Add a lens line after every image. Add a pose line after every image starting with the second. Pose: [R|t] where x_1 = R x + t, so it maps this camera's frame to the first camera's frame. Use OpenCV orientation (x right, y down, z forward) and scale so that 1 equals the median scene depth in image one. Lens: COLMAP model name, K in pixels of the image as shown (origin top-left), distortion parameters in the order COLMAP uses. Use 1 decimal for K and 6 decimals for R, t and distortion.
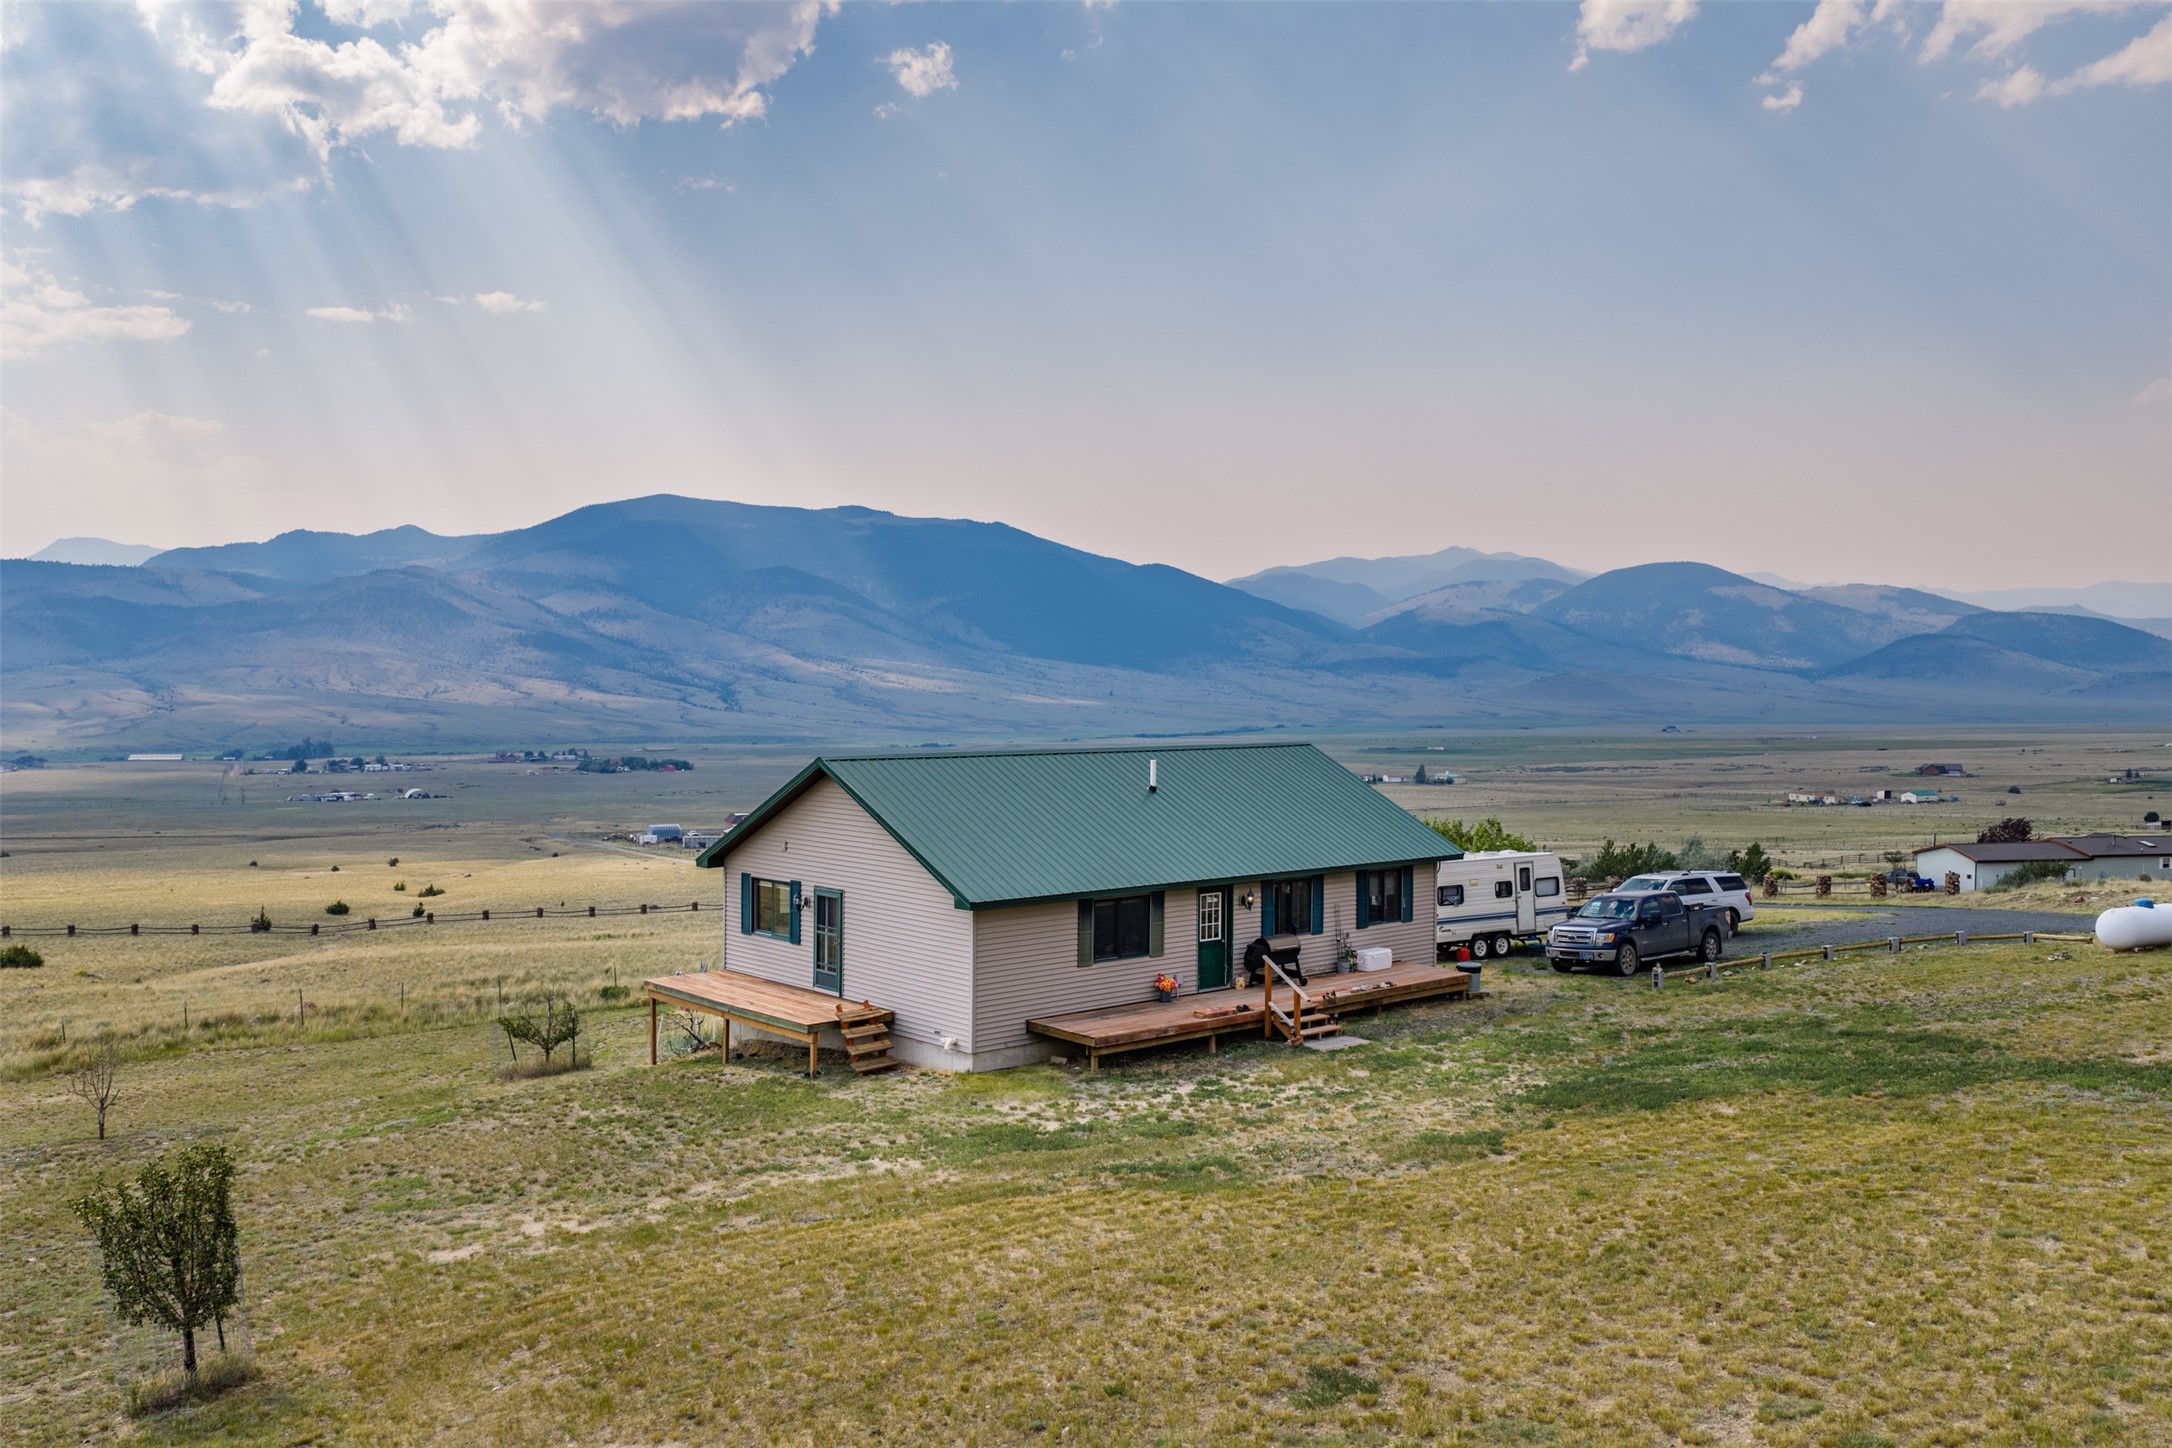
lens RADIAL K [[1793.9, 0, 1094.3], [0, 1793.9, 725.9], [0, 0, 1]] dist [0.029319, -0.059722]
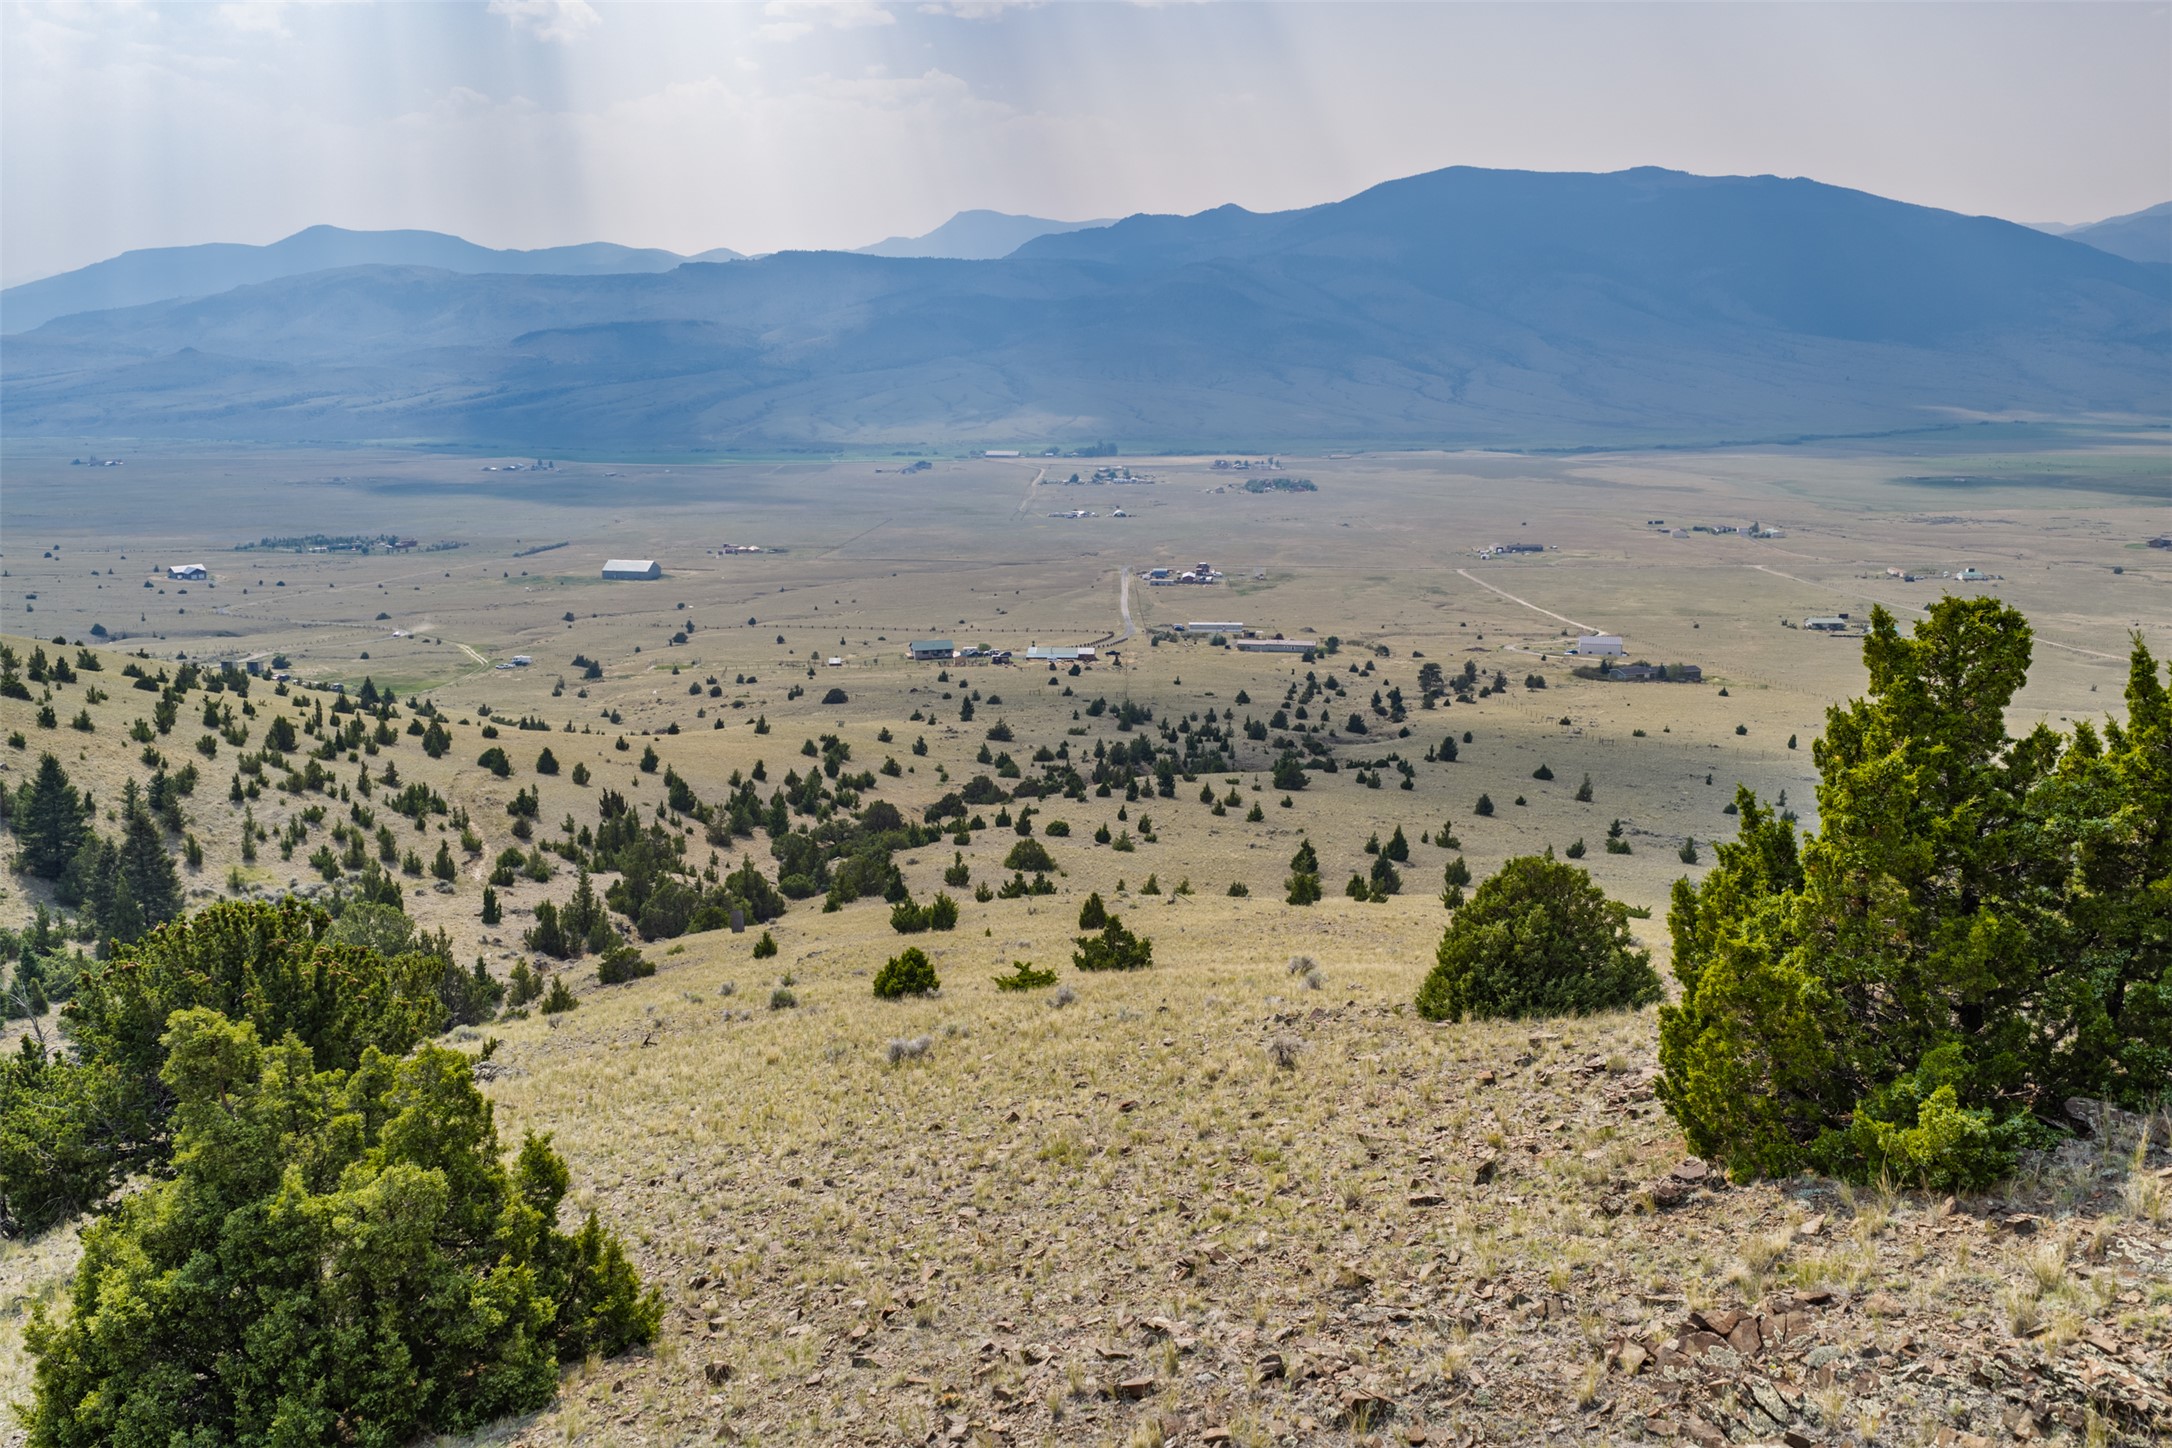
lens RADIAL K [[1793.9, 0, 1094.3], [0, 1793.9, 725.9], [0, 0, 1]] dist [0.029319, -0.059722]
pose [[0.899640, 0.089648, -0.427329, 0.106797], [-0.004457, 0.980530, 0.196319, -0.031346], [0.436609, -0.174712, 0.882524, -0.162479]]
